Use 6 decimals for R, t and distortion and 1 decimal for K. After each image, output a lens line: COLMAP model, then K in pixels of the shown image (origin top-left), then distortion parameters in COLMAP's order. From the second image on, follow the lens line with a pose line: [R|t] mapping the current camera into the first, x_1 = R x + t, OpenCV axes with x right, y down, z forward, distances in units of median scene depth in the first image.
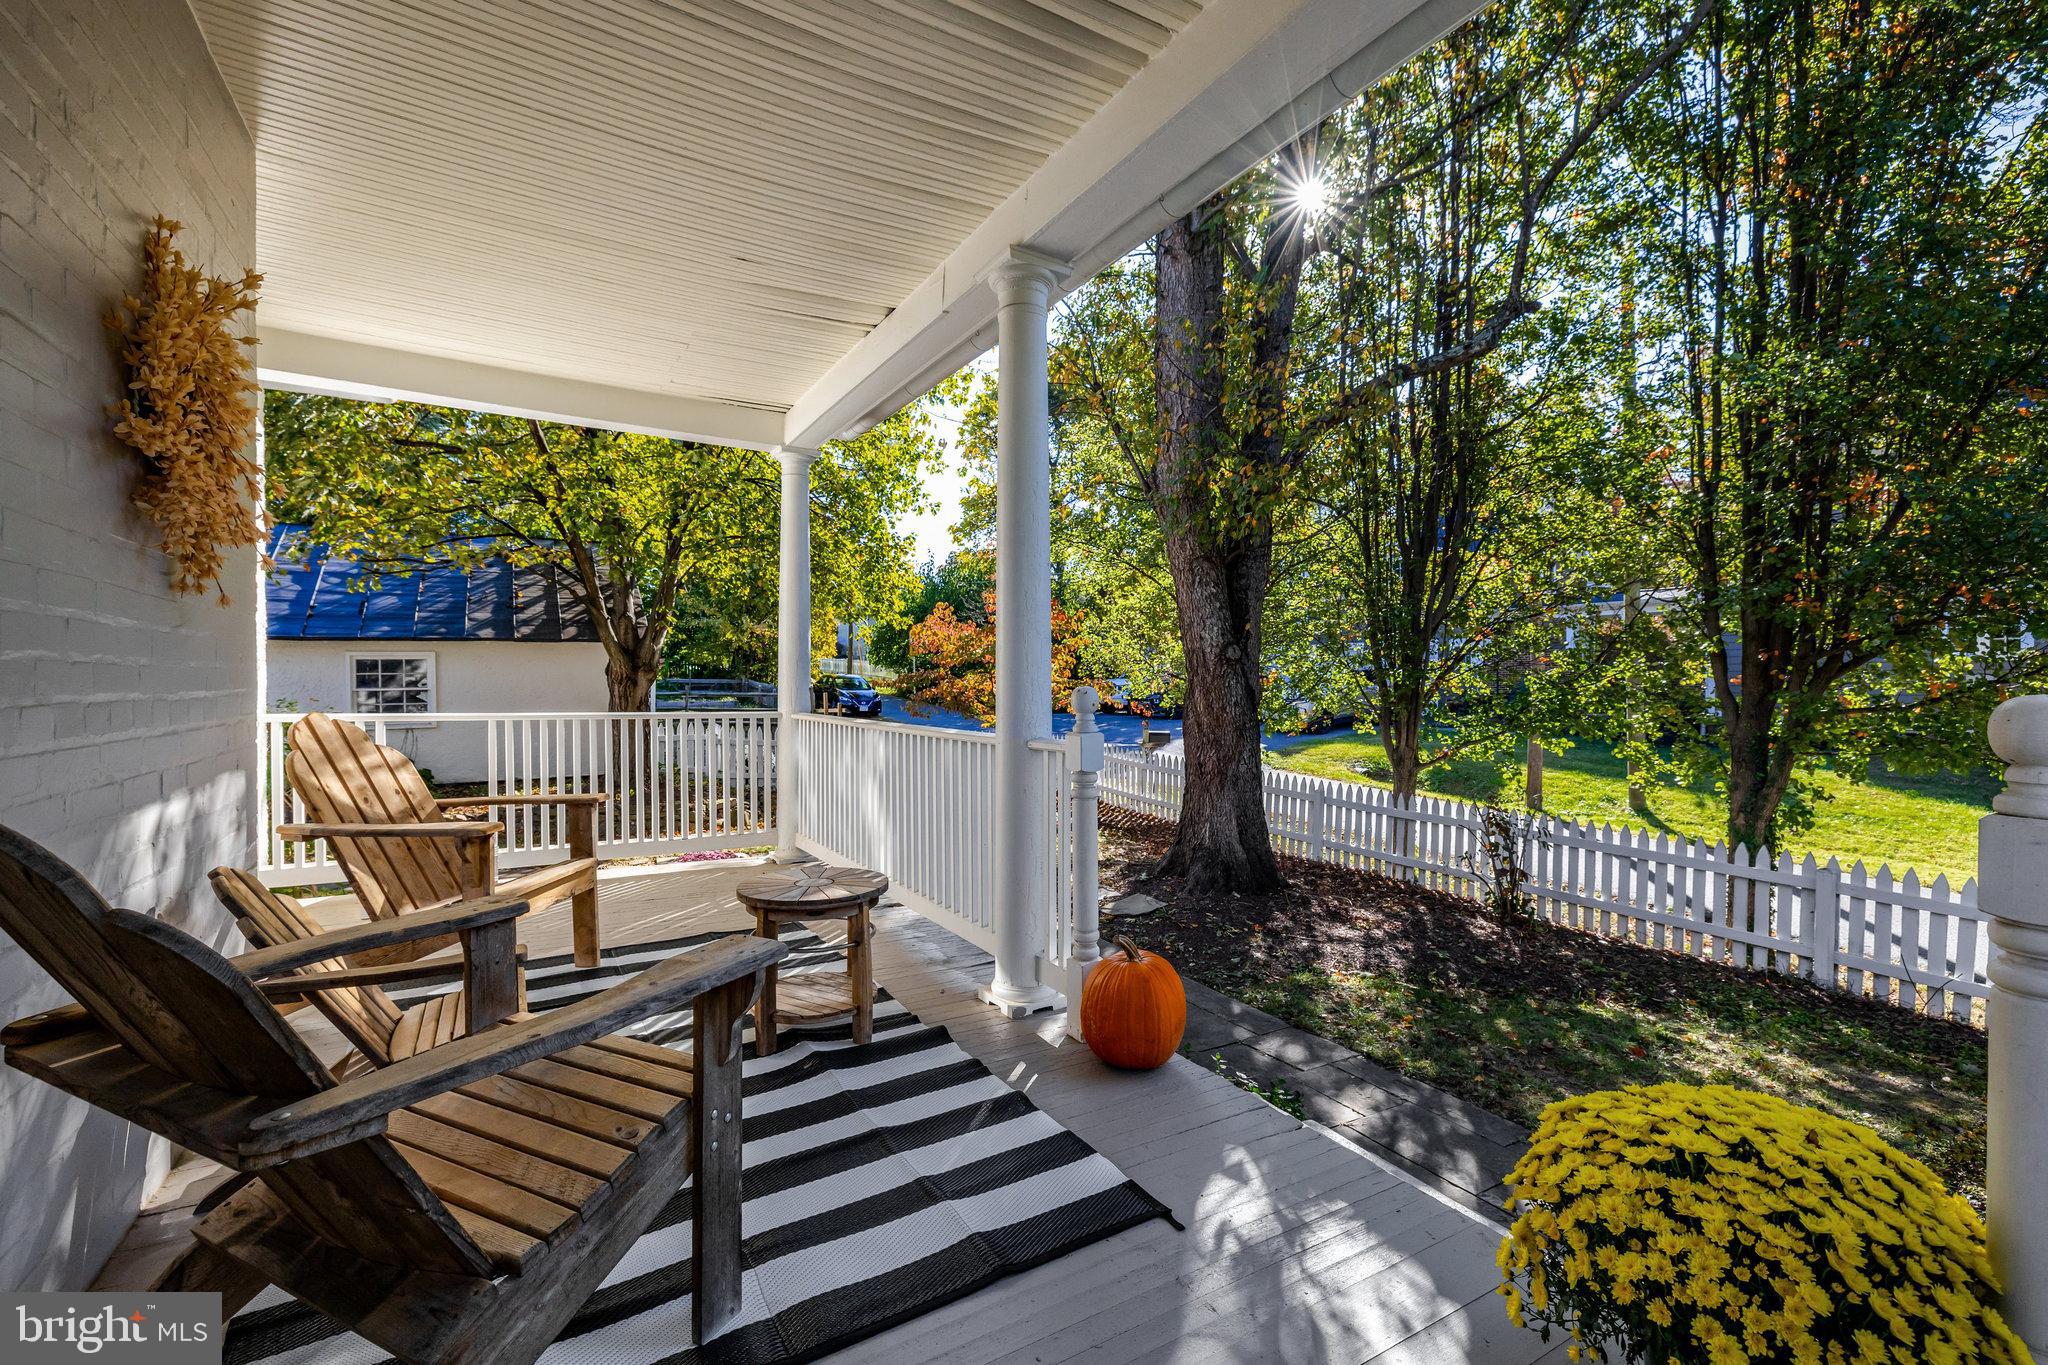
lens RADIAL K [[883.6, 0, 1025.9], [0, 883.6, 691.3], [0, 0, 1]] dist [-0.000119, -0.000083]
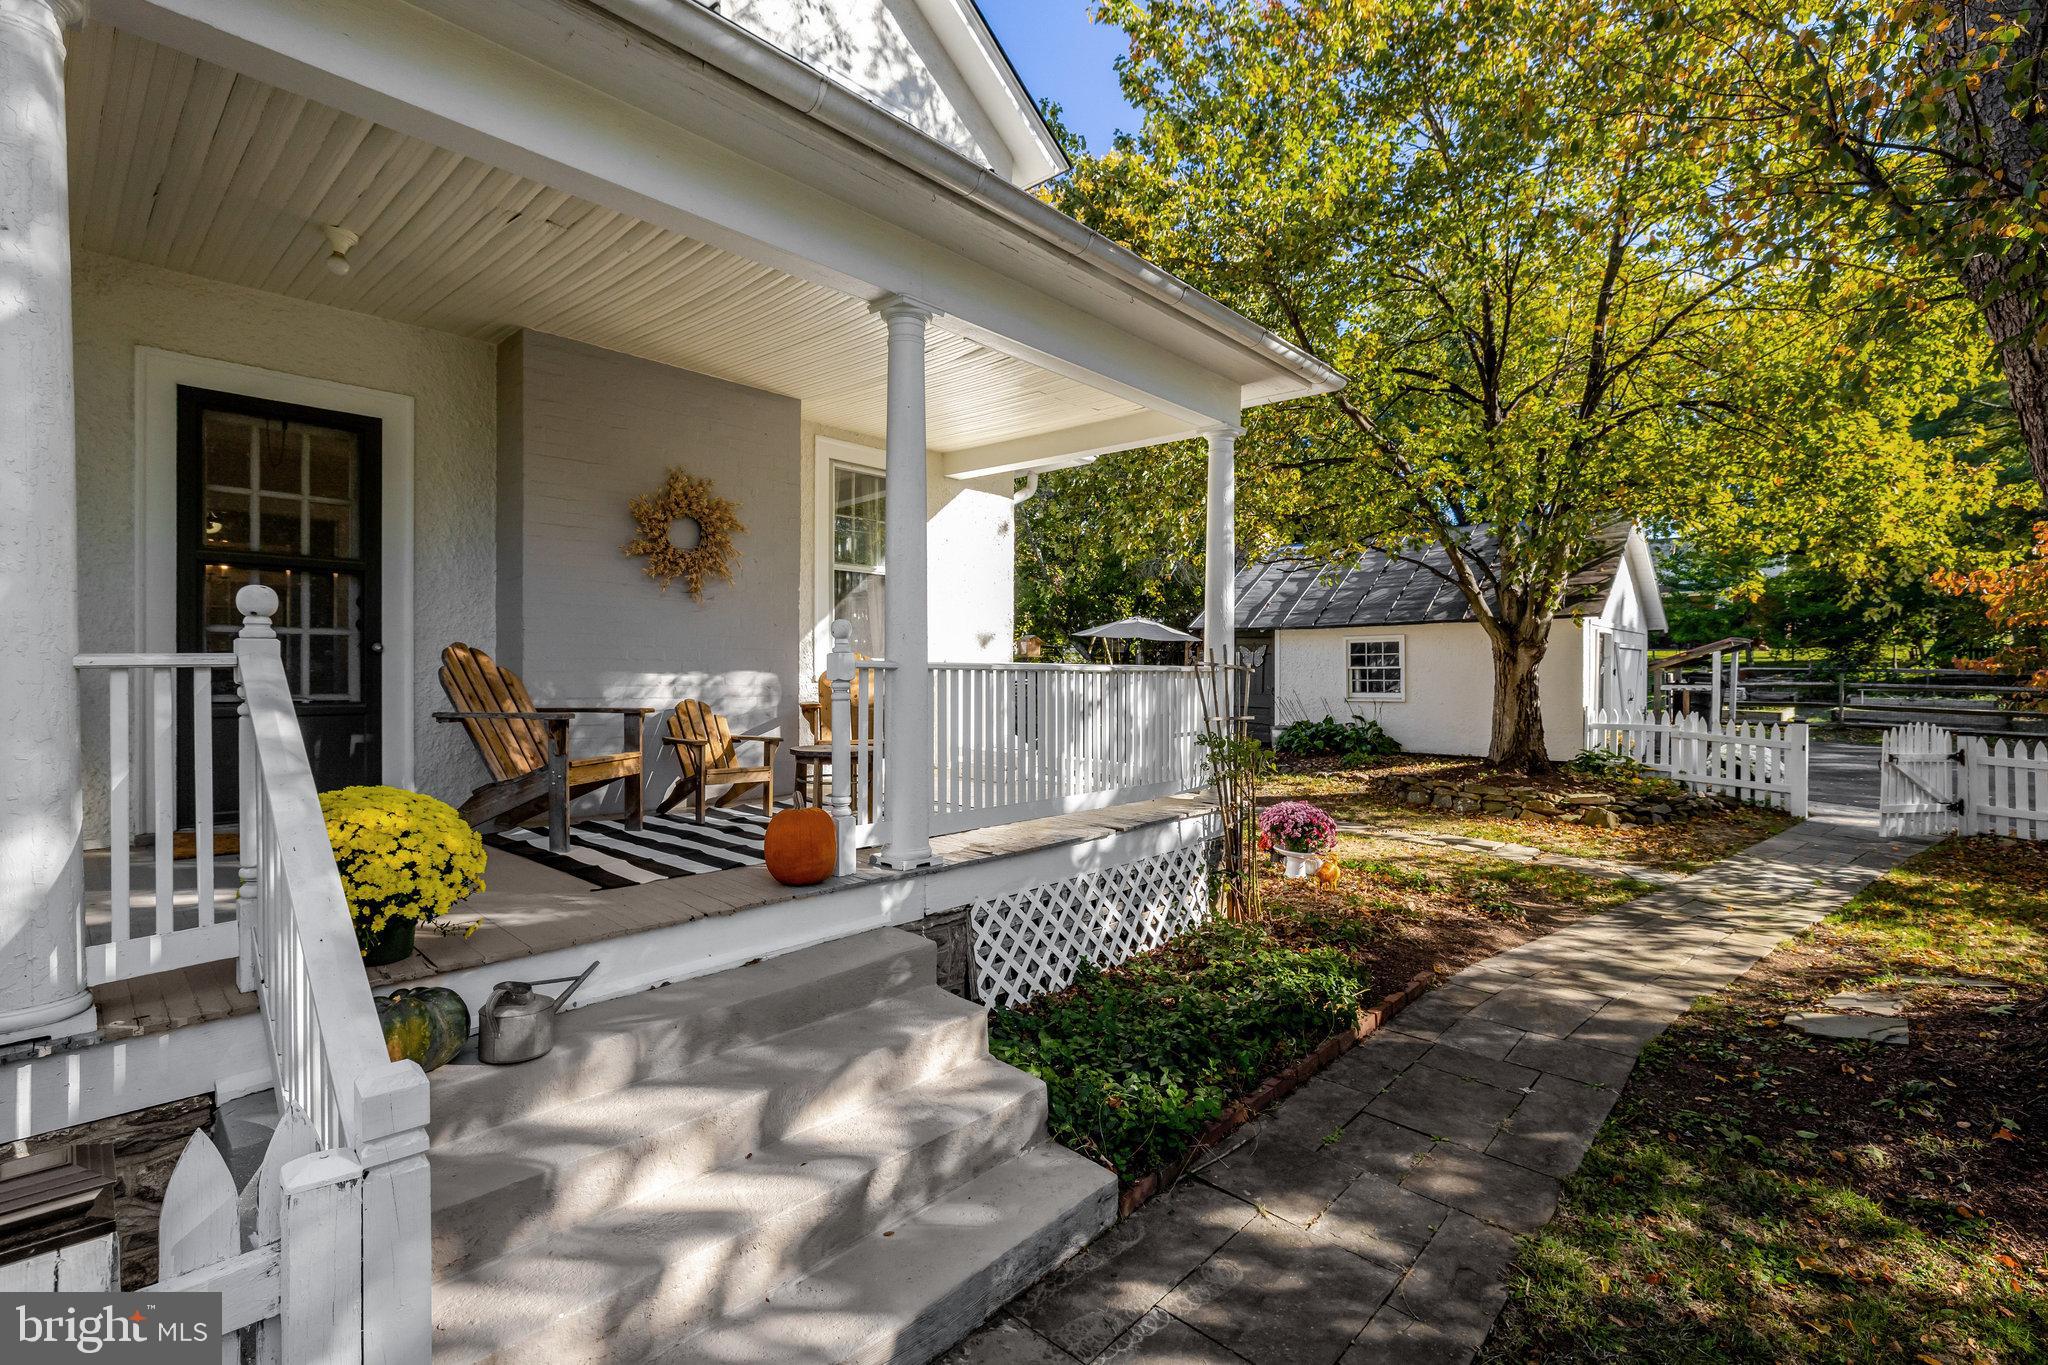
lens RADIAL K [[935.3, 0, 1026.1], [0, 935.3, 678.3], [0, 0, 1]] dist [0.002050, -0.000128]
pose [[0.301165, 0.010477, -0.953514, 0.584154], [-0.007571, 0.999934, 0.008596, 0.008610], [0.953542, 0.004630, 0.301225, 0.303226]]
